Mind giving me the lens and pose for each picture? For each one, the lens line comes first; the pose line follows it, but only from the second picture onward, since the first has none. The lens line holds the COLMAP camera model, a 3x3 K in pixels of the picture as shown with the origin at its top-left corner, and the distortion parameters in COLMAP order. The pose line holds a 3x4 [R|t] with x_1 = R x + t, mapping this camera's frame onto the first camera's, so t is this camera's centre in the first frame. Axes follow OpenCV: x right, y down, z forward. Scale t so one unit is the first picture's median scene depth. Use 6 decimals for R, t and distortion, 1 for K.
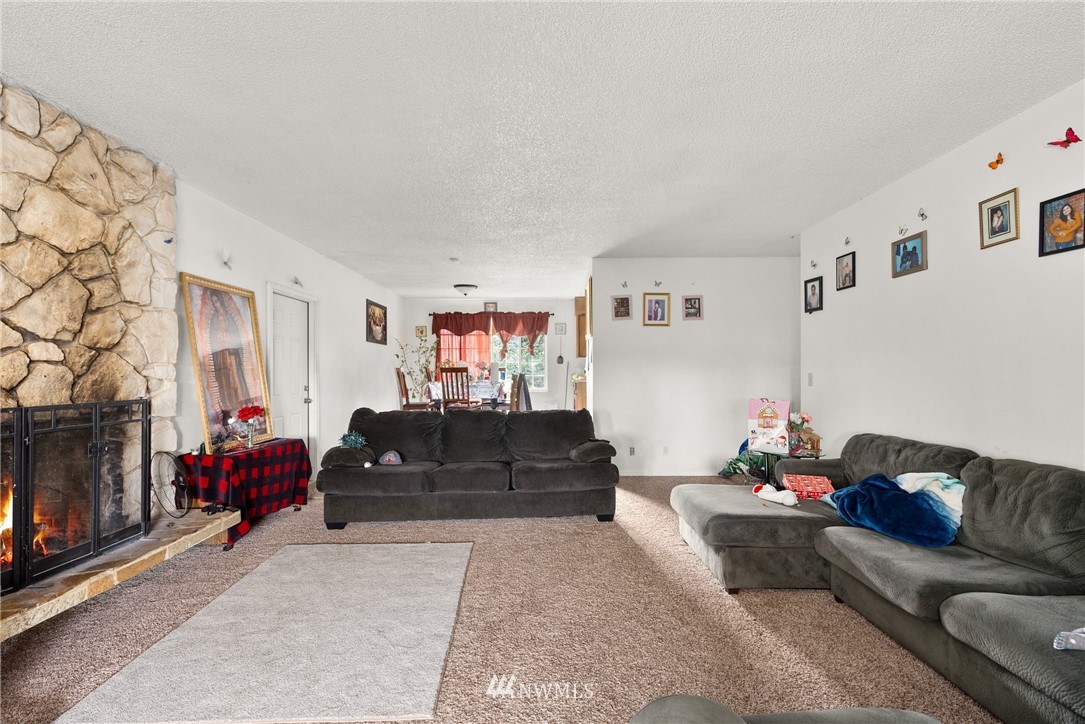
lens RADIAL K [[465.0, 0, 542.5], [0, 465.0, 362.0], [0, 0, 1]] dist [0.000070, 0.000019]
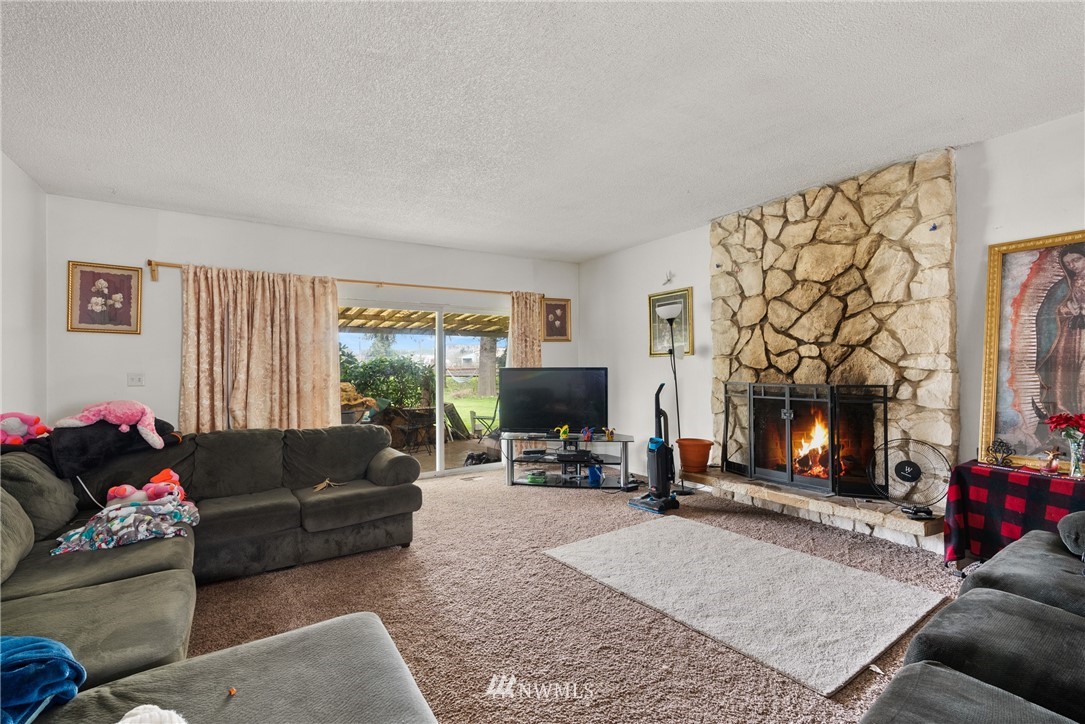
lens RADIAL K [[465.0, 0, 542.5], [0, 465.0, 362.0], [0, 0, 1]] dist [0.000070, 0.000019]
pose [[-0.823645, 0.001758, -0.567103, 0.526193], [0.021280, 0.999387, -0.027809, 0.037322], [0.566706, -0.034973, -0.823178, 1.654383]]
